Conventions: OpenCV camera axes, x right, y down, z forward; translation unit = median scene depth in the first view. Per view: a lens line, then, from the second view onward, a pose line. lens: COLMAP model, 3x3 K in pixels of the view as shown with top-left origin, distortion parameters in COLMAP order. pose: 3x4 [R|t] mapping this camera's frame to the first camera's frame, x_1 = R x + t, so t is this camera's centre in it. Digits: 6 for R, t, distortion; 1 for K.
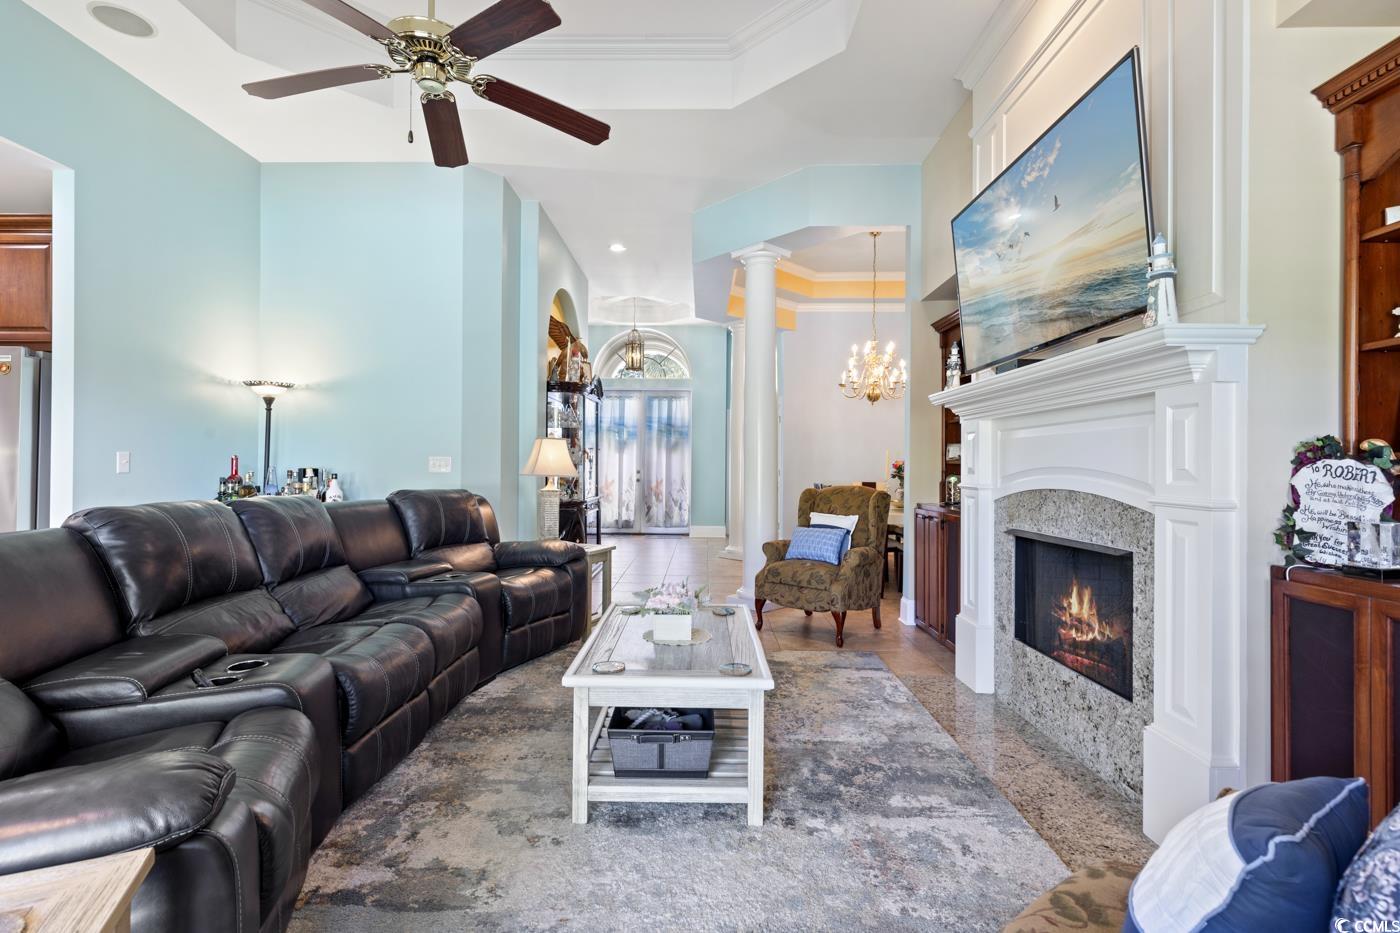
lens RADIAL K [[625.8, 0, 690.9], [0, 625.8, 462.9], [0, 0, 1]] dist [-0.004327, 0.002276]
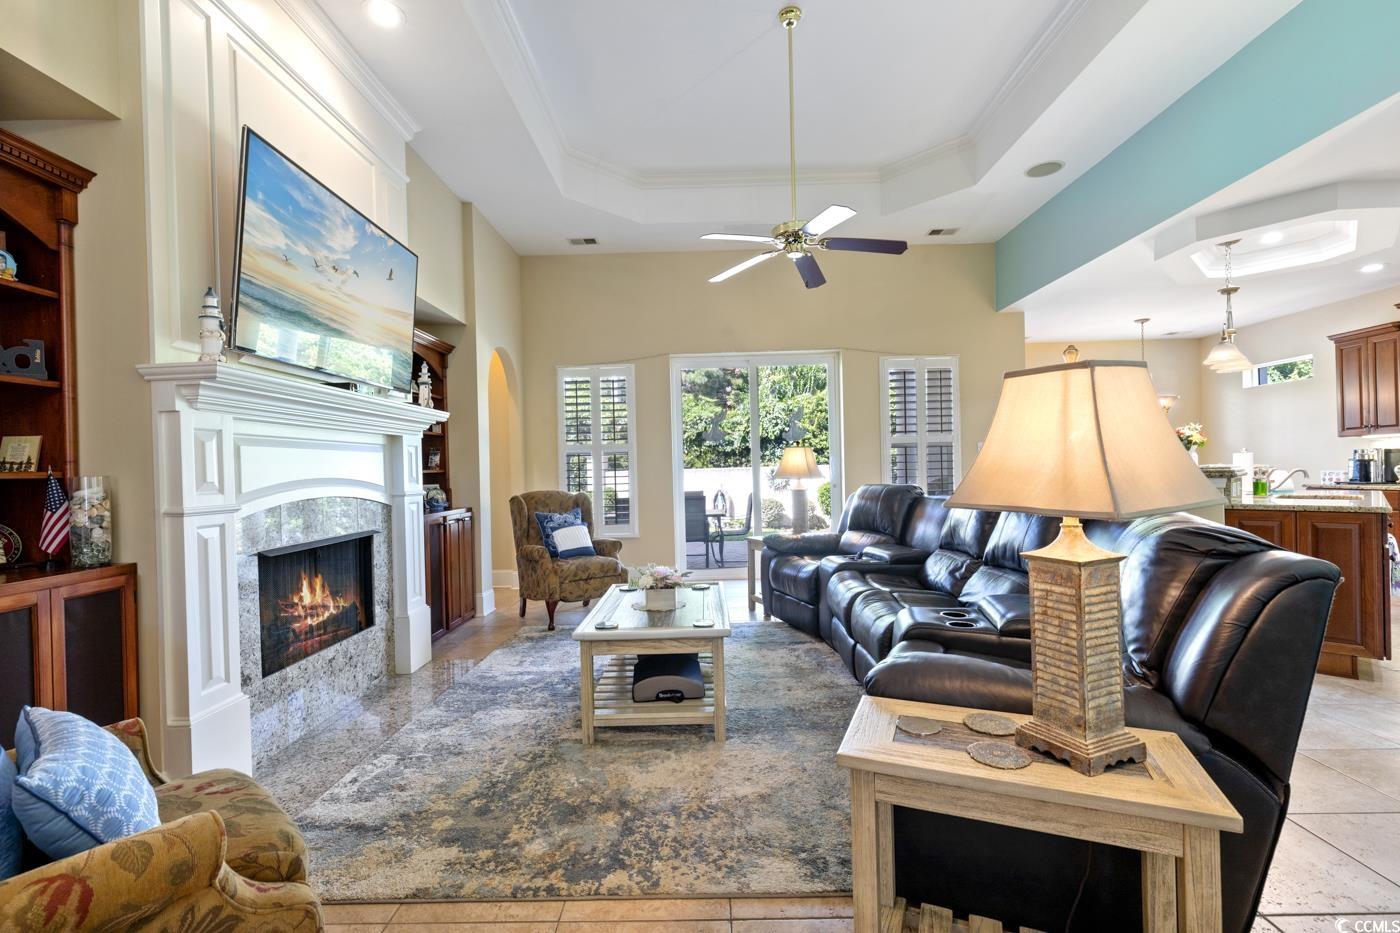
lens RADIAL K [[625.8, 0, 689.3], [0, 625.8, 472.2], [0, 0, 1]] dist [-0.004327, 0.002276]
pose [[-0.999835, 0.016249, 0.008139, -0.074754], [0.016239, 0.999867, -0.001306, 0.008272], [-0.008159, -0.001174, -0.999966, 1.737803]]
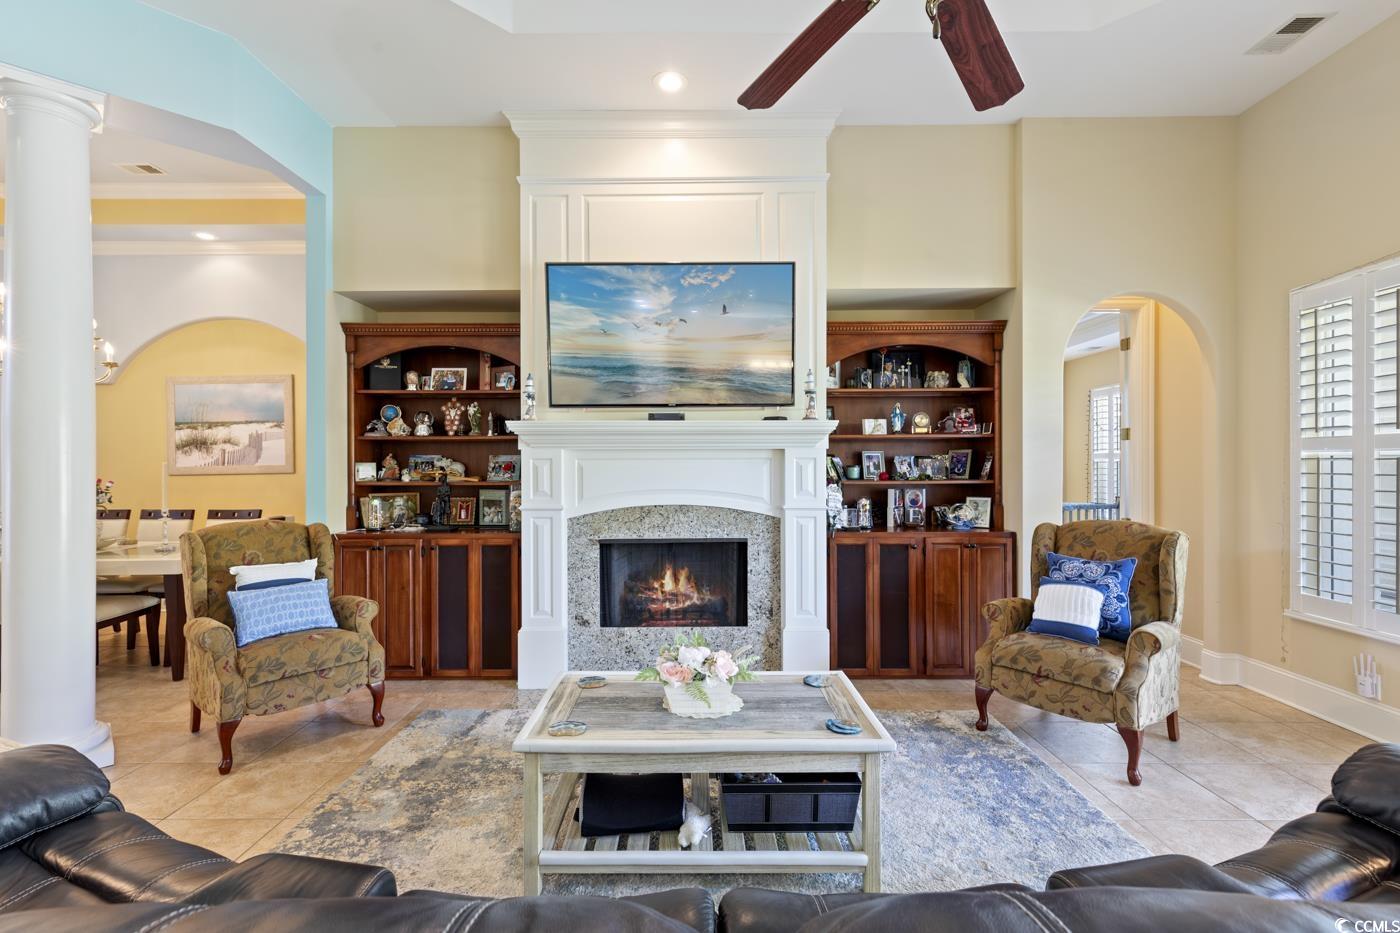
lens RADIAL K [[625.8, 0, 691.5], [0, 625.8, 469.8], [0, 0, 1]] dist [-0.004327, 0.002276]
pose [[-0.012350, -0.008311, 0.999889, -0.676889], [-0.003533, 0.999960, 0.008268, -0.040228], [-0.999917, -0.003431, -0.012379, 0.783613]]
